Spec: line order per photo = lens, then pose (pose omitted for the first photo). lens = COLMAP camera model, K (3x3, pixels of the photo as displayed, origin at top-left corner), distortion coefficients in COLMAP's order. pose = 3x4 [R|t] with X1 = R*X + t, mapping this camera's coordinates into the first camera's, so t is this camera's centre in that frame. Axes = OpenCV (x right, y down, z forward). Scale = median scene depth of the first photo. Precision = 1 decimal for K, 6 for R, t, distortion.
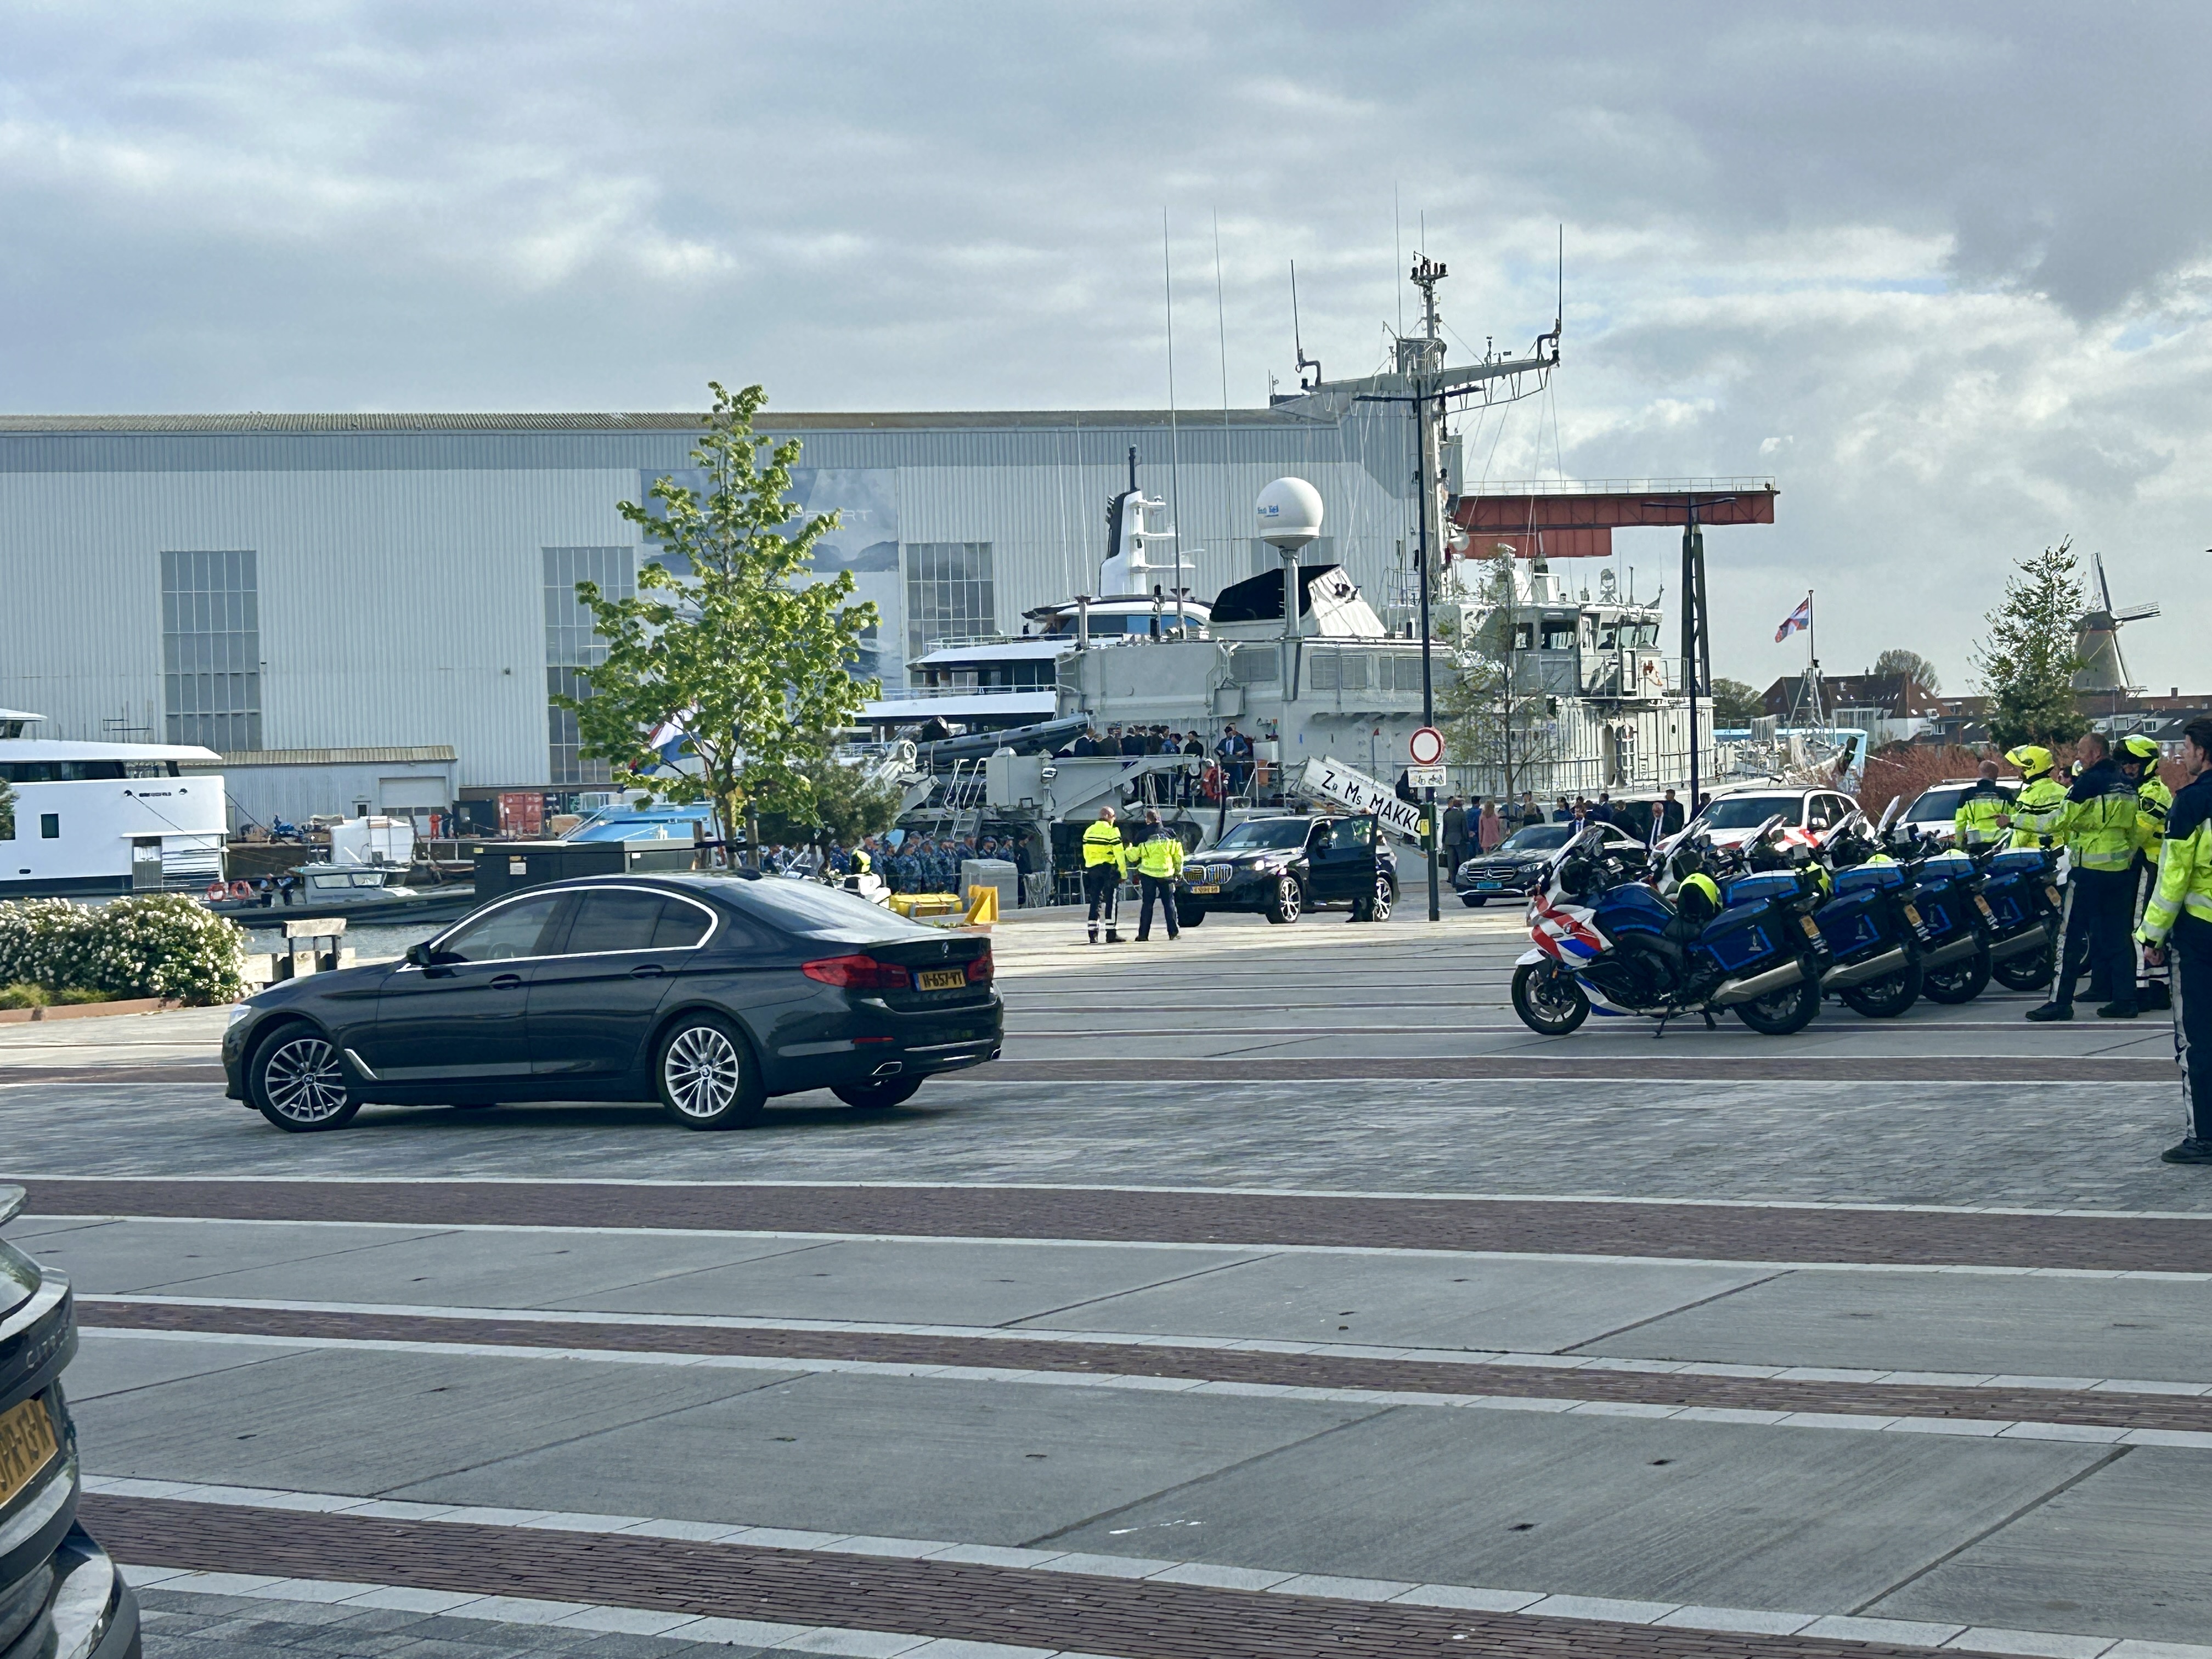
lens RADIAL K [[3685.7, 0, 1105.5], [0, 3685.7, 792.7], [0, 0, 1]] dist [0.103538, 0.101080]
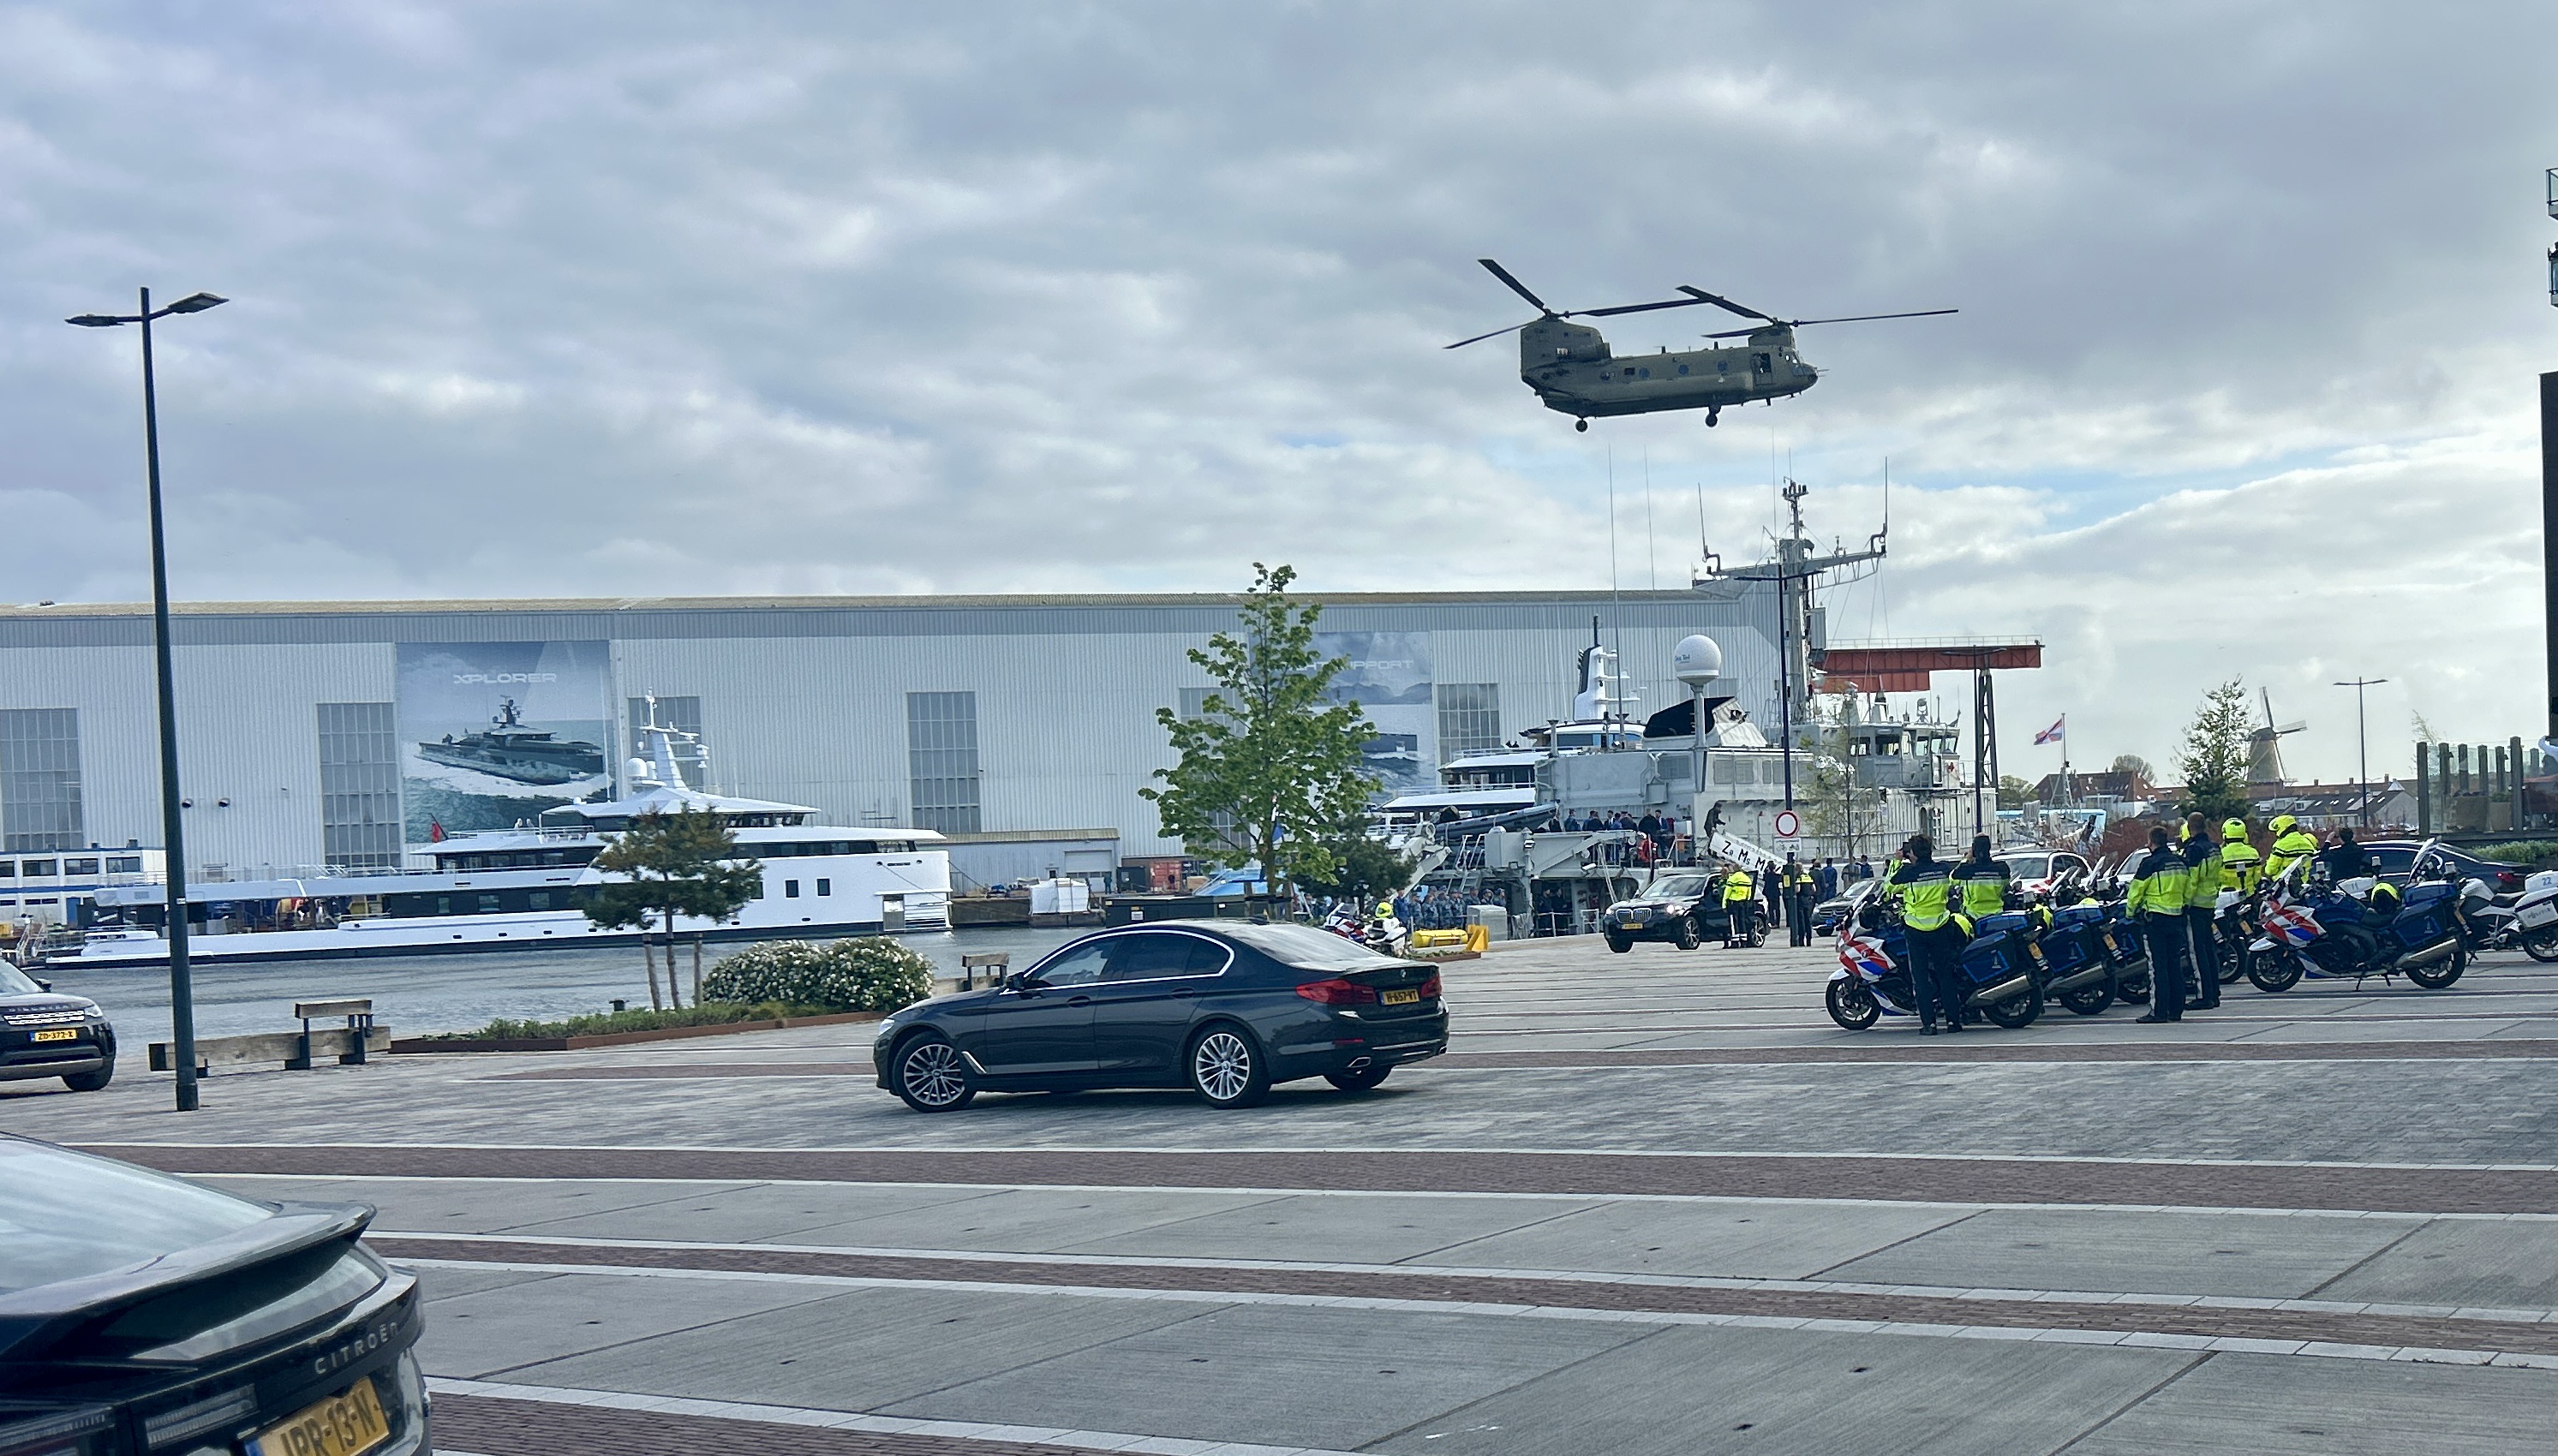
lens RADIAL K [[3615.3, 0, 1277.9], [0, 3615.3, 921.8], [0, 0, 1]] dist [0.005236, 1.470569]
pose [[0.997846, -0.008719, 0.065016, -0.184500], [0.007704, 0.999845, 0.015846, 0.001508], [-0.065144, -0.015311, 0.997758, -0.348447]]
